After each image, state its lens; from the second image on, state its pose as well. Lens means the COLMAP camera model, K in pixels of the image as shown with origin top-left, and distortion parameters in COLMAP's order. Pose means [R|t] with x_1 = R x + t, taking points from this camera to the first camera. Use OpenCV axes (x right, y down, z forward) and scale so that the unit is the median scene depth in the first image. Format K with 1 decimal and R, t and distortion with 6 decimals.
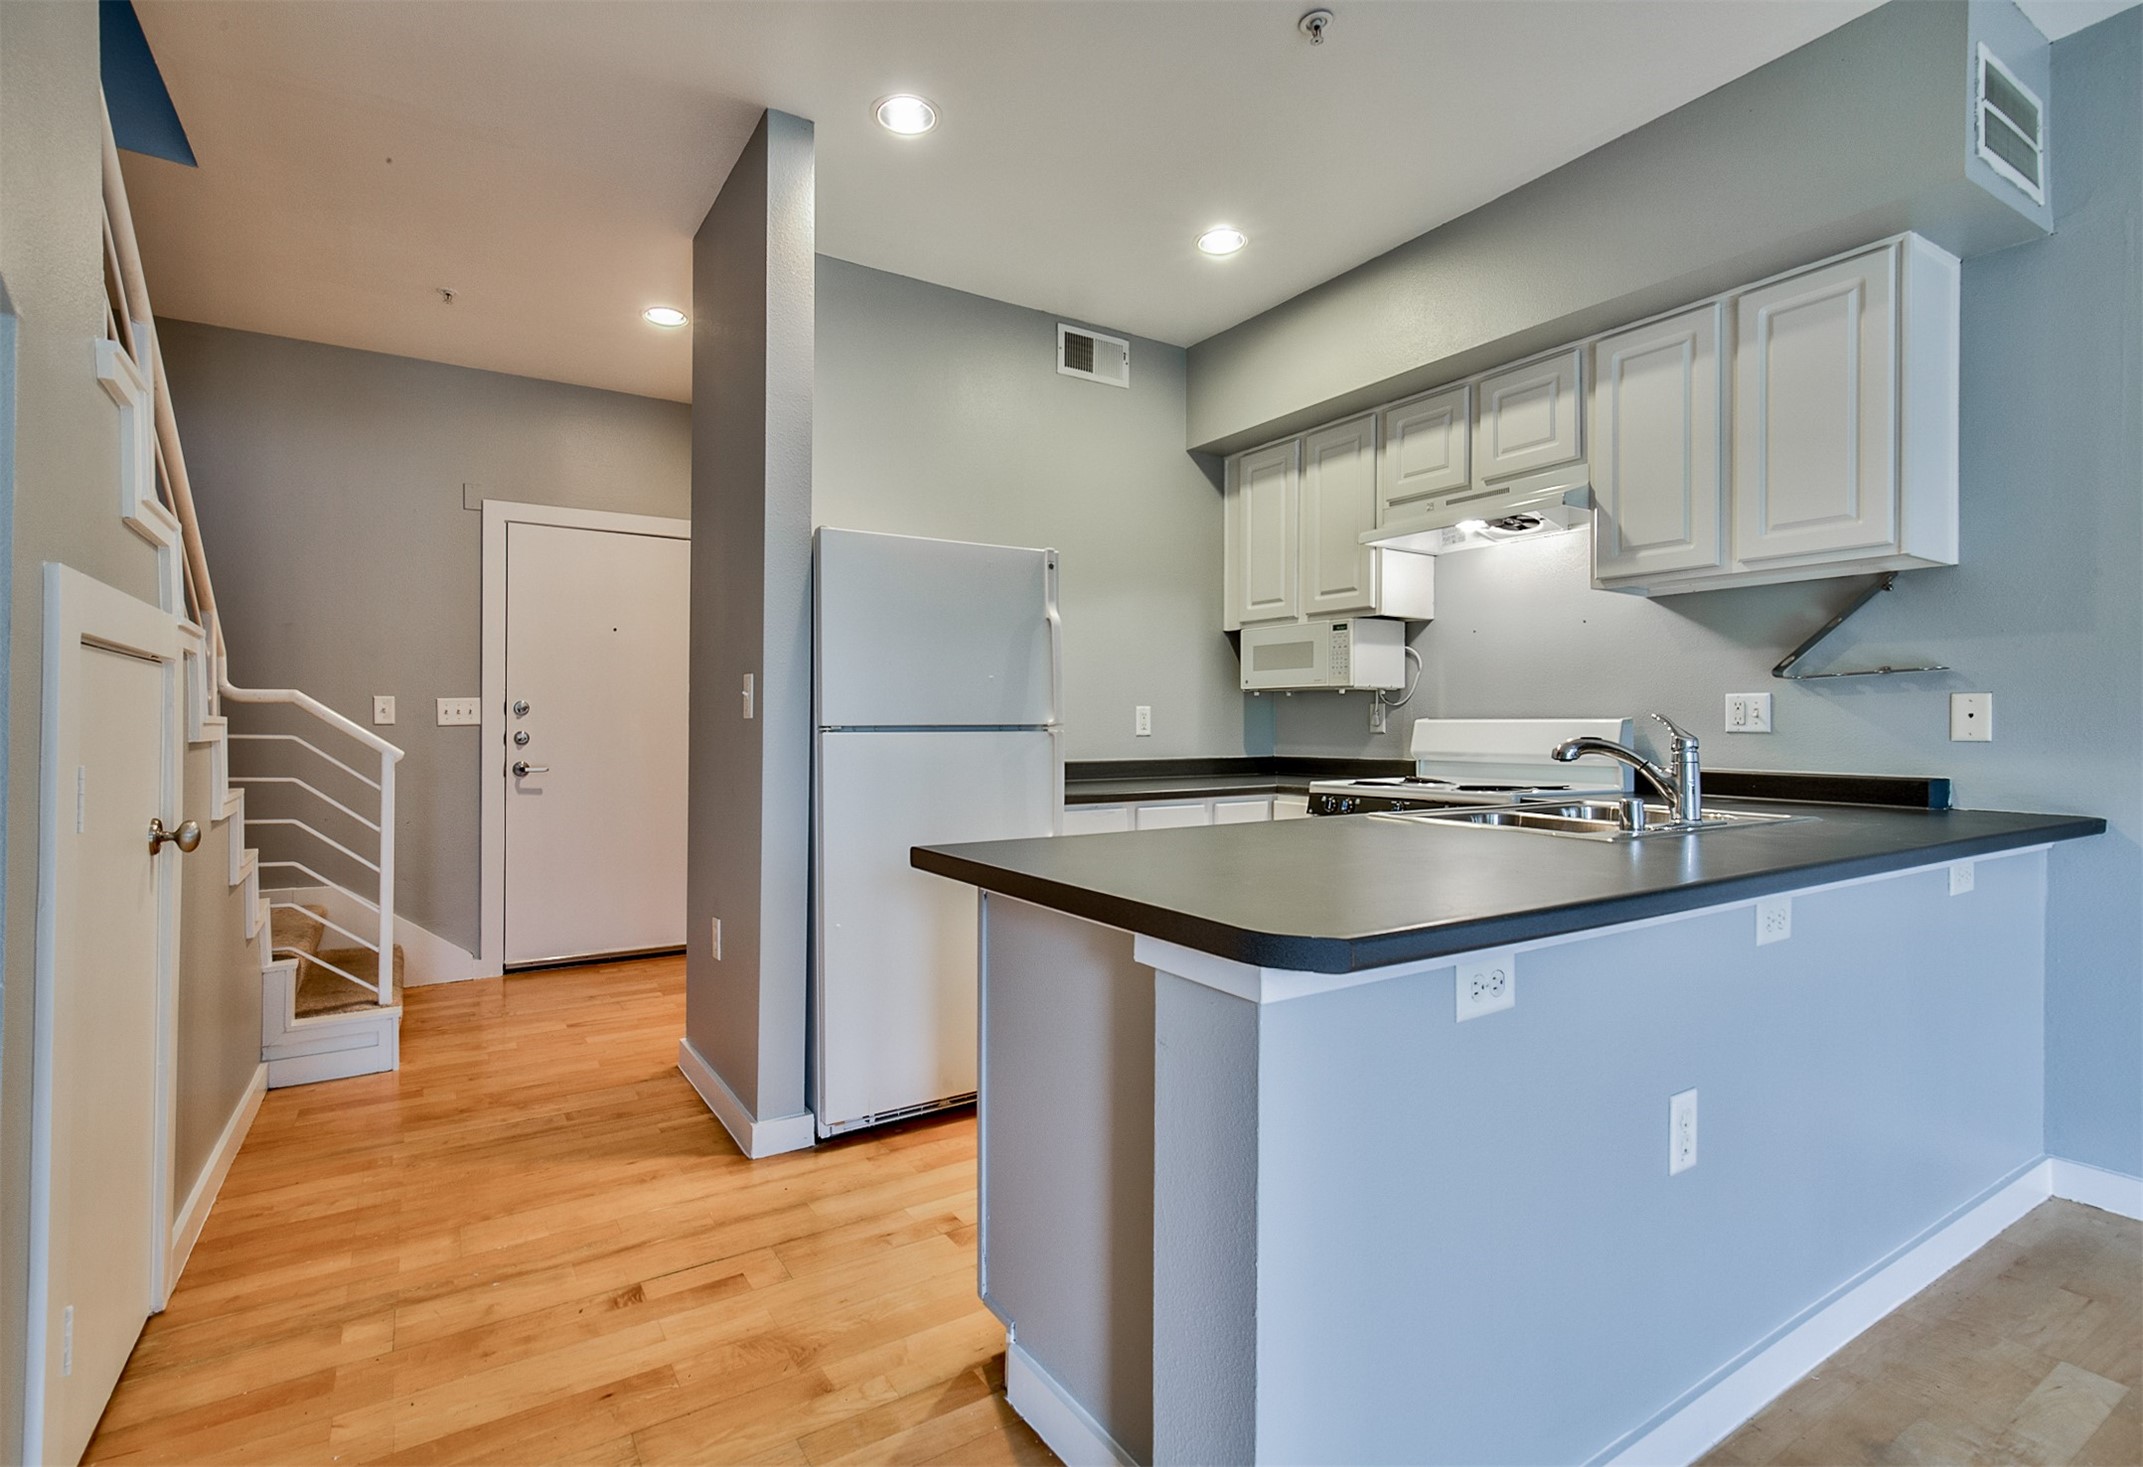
lens RADIAL K [[1002.3, 0, 1038.9], [0, 1002.3, 724.9], [0, 0, 1]] dist [-0.001734, 0.000374]
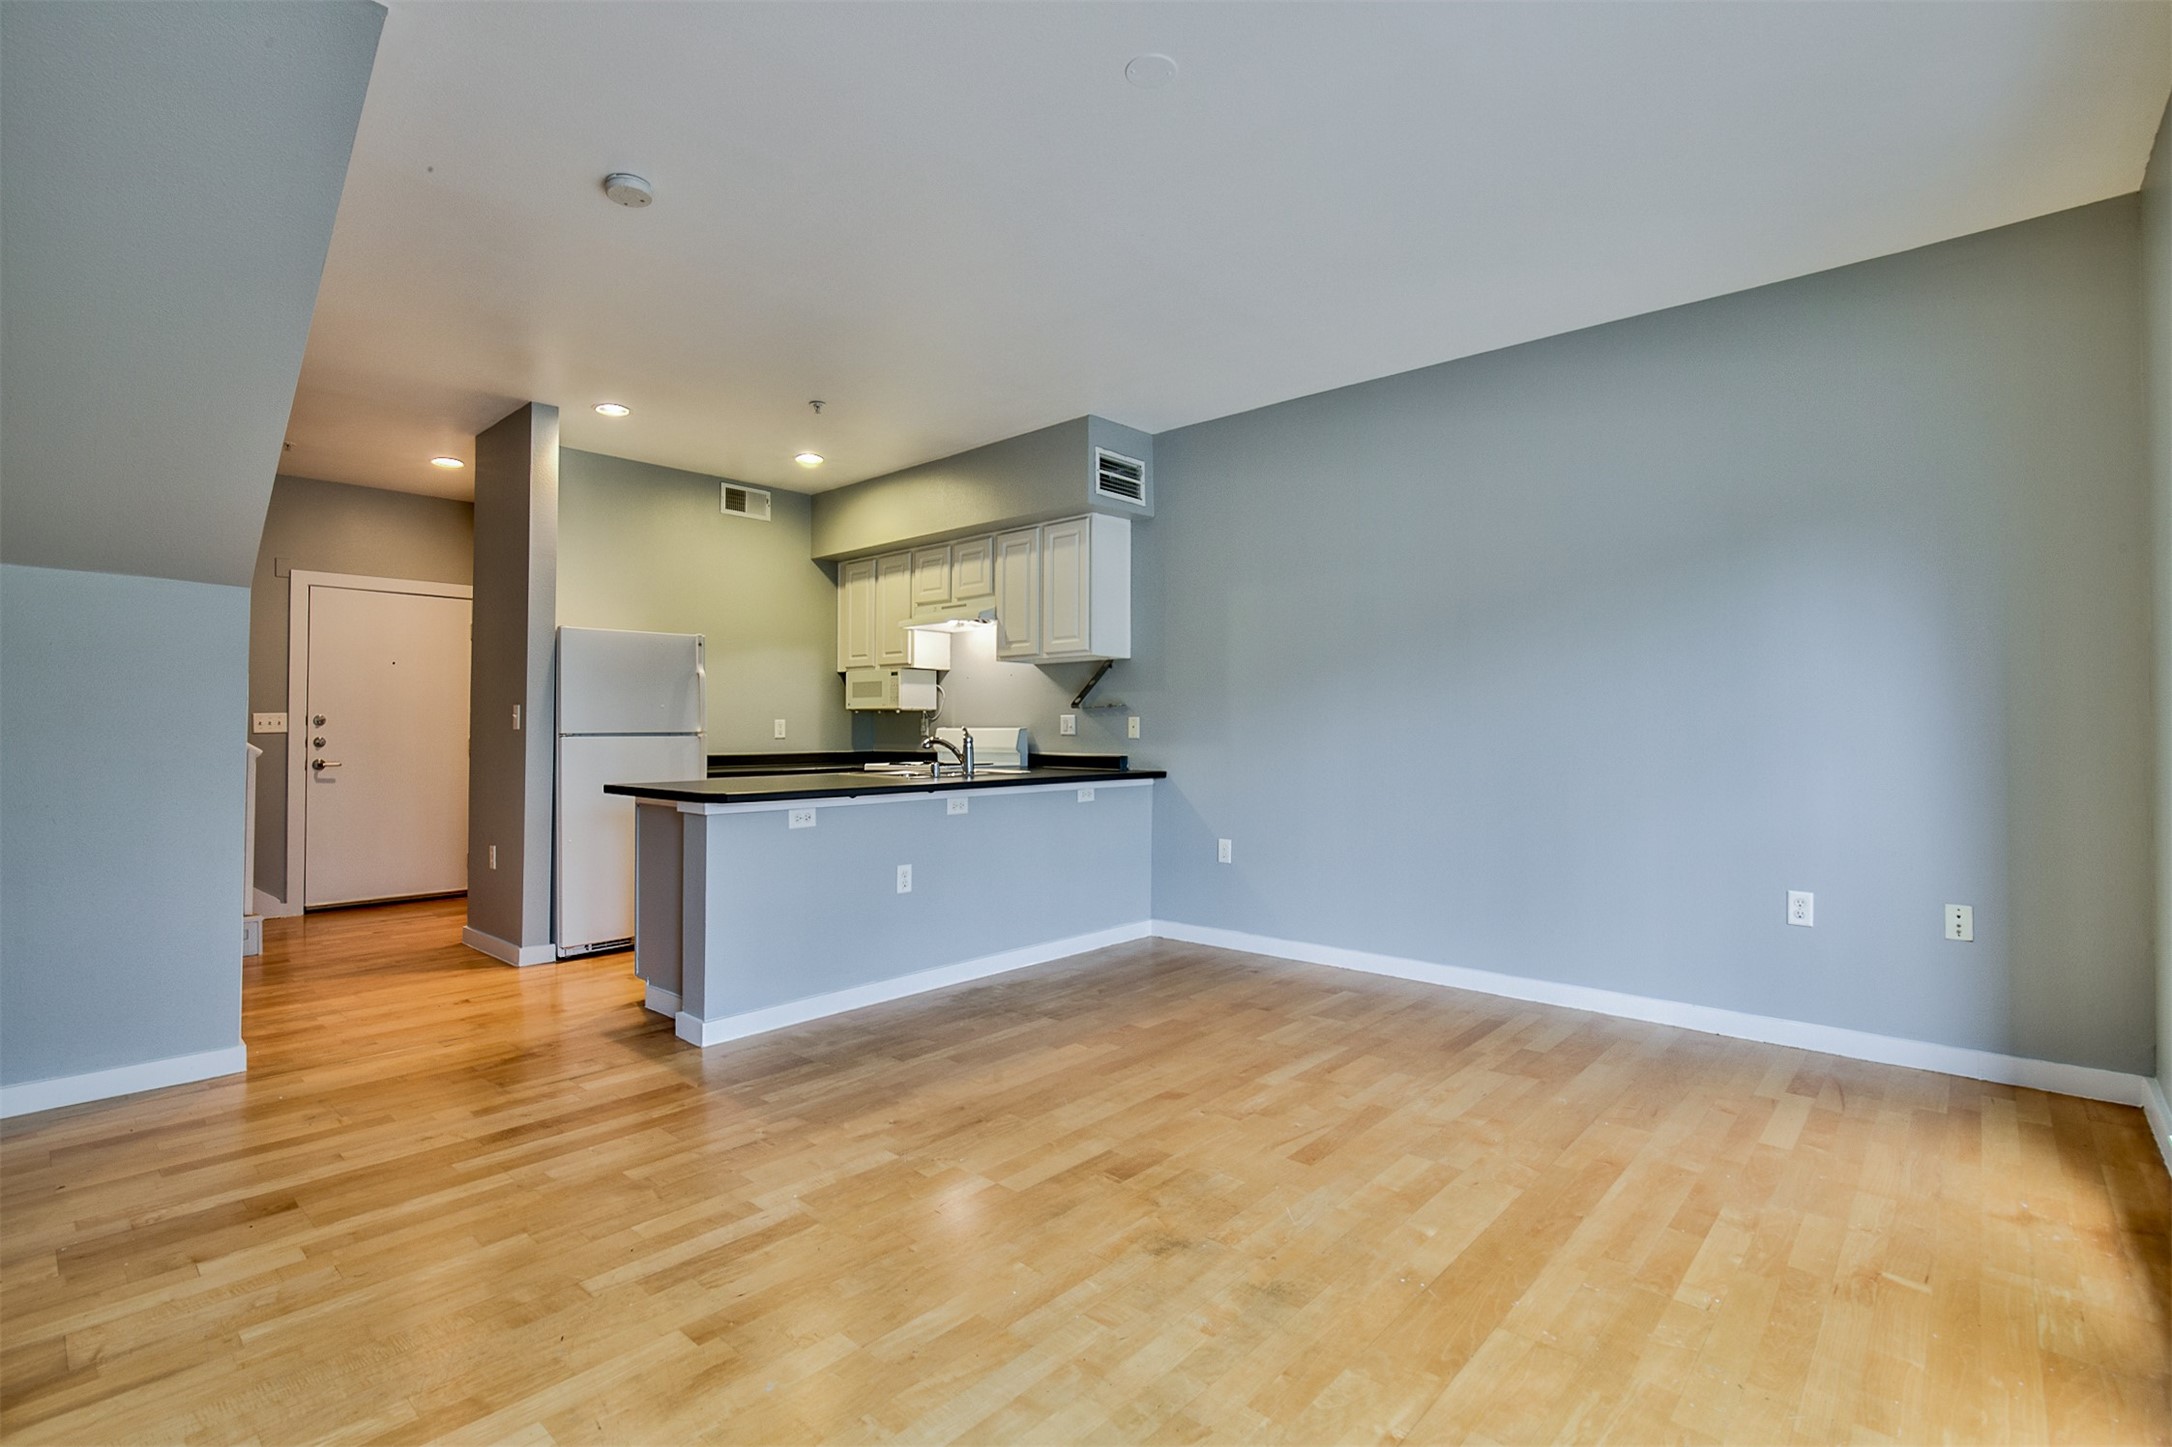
lens RADIAL K [[1001.6, 0, 1078.0], [0, 1001.6, 715.3], [0, 0, 1]] dist [-0.016667, 0.003687]
pose [[0.962815, 0.001703, 0.270157, 0.162082], [0.002097, 0.999903, -0.013779, -0.003793], [-0.270154, 0.013833, 0.962718, -0.816539]]
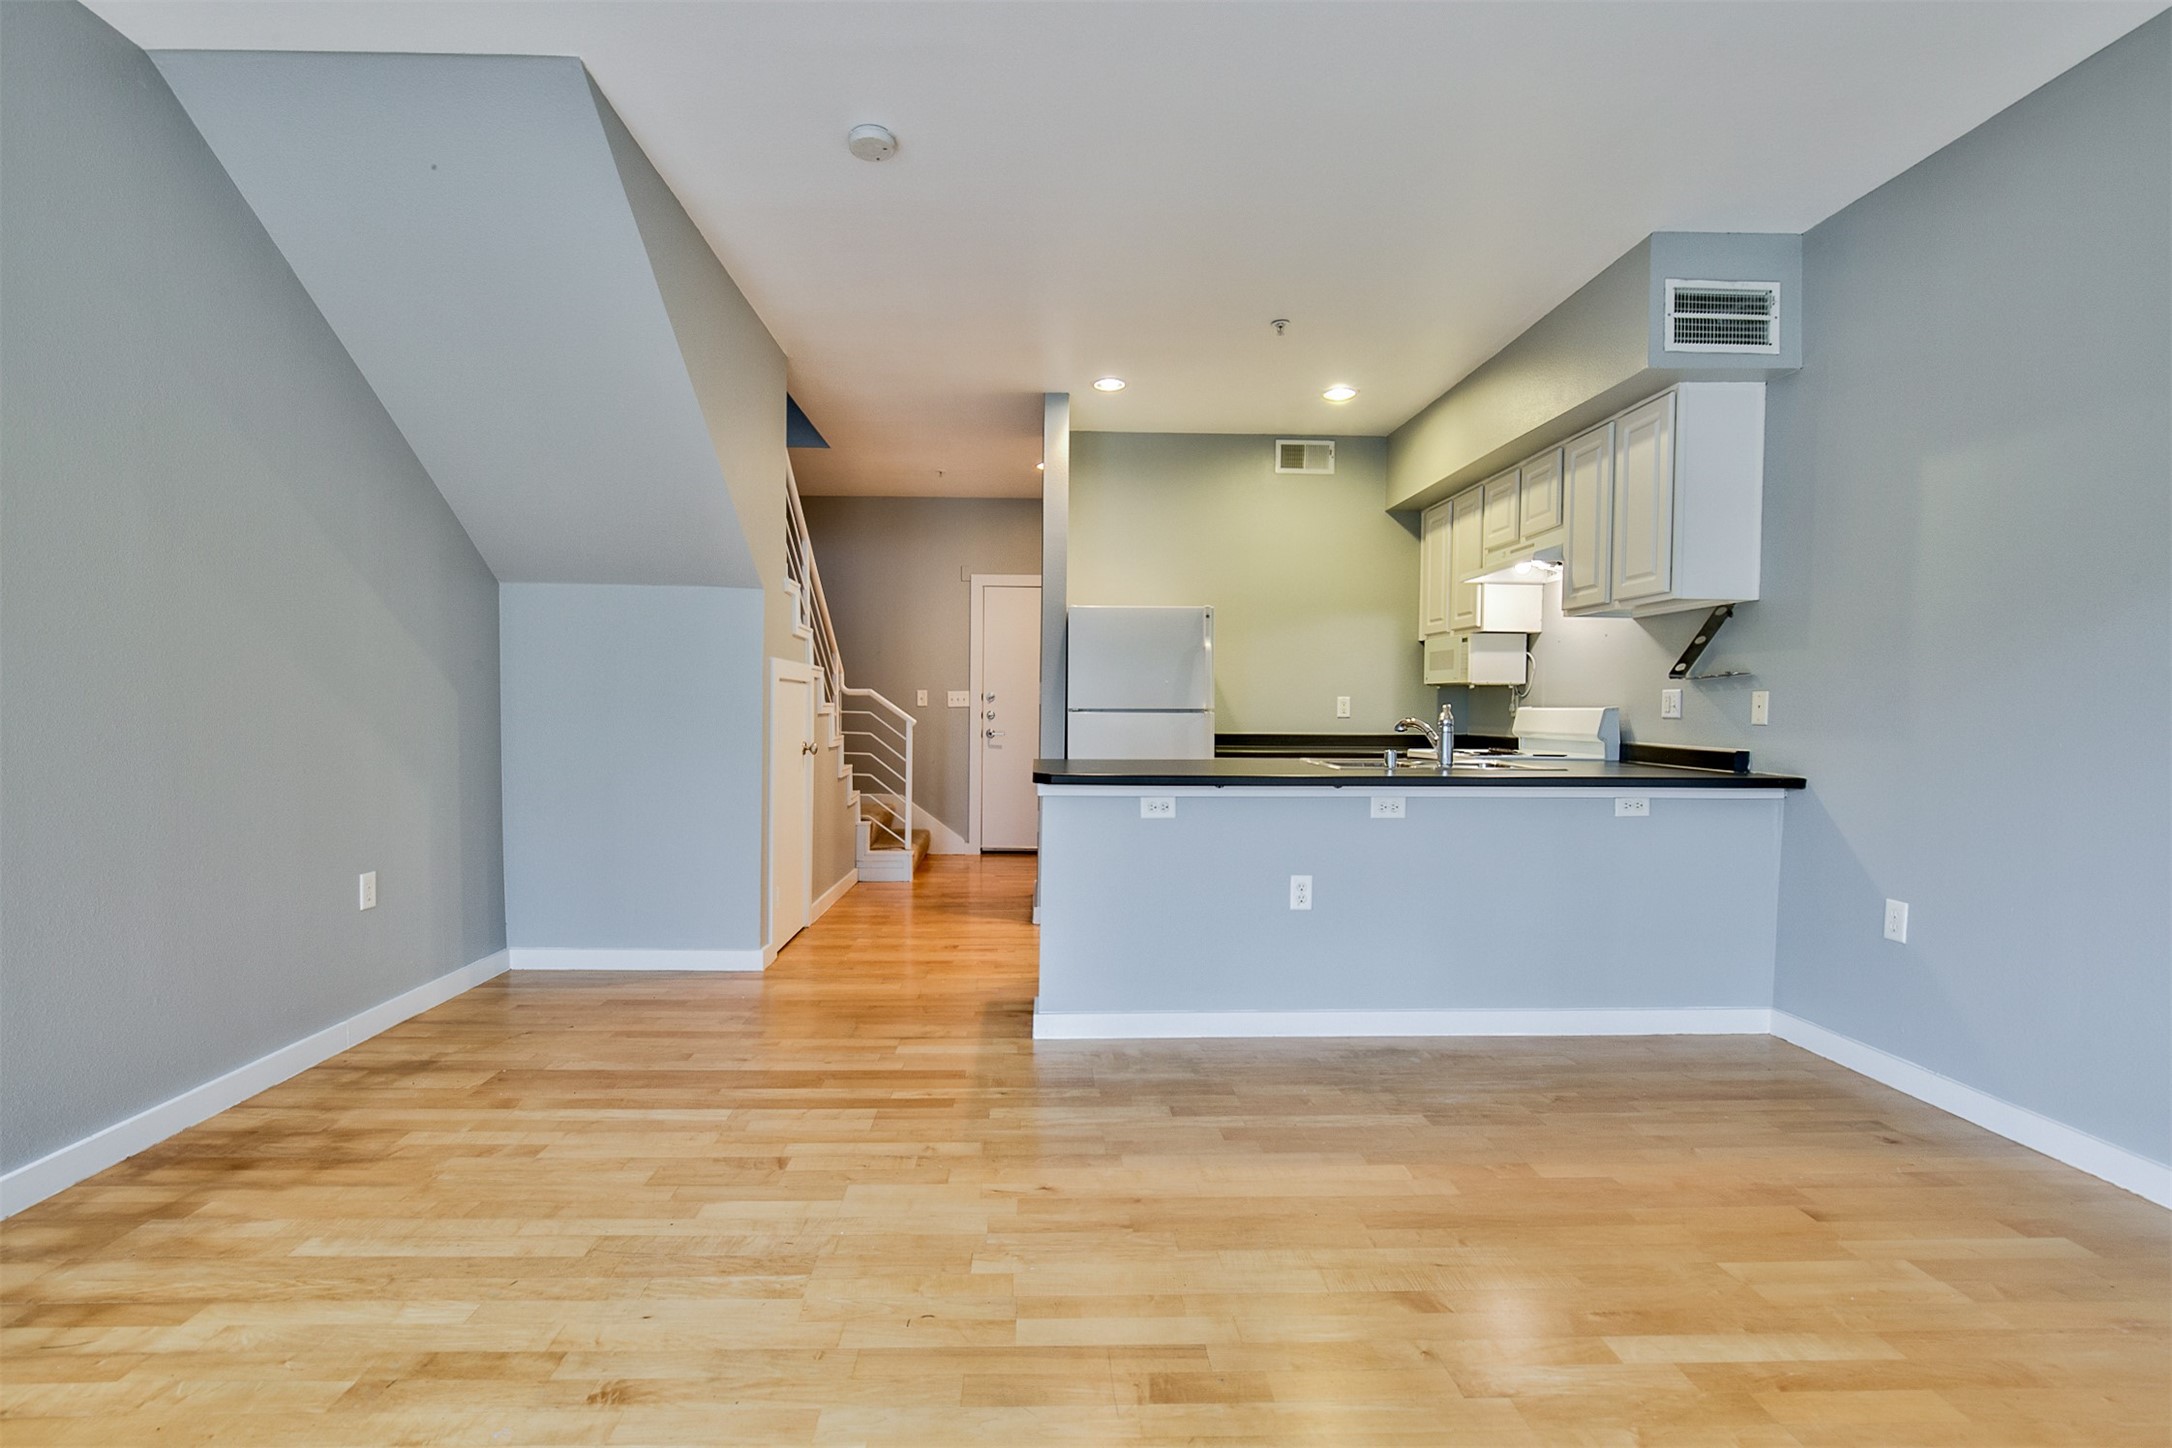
lens RADIAL K [[1001.6, 0, 1057.6], [0, 1001.6, 737.6], [0, 0, 1]] dist [-0.016667, 0.003687]
pose [[0.863113, 0.021424, -0.504556, 0.585642], [-0.006810, 0.999503, 0.030790, -0.001784], [0.504965, -0.023139, 0.862830, -0.537580]]
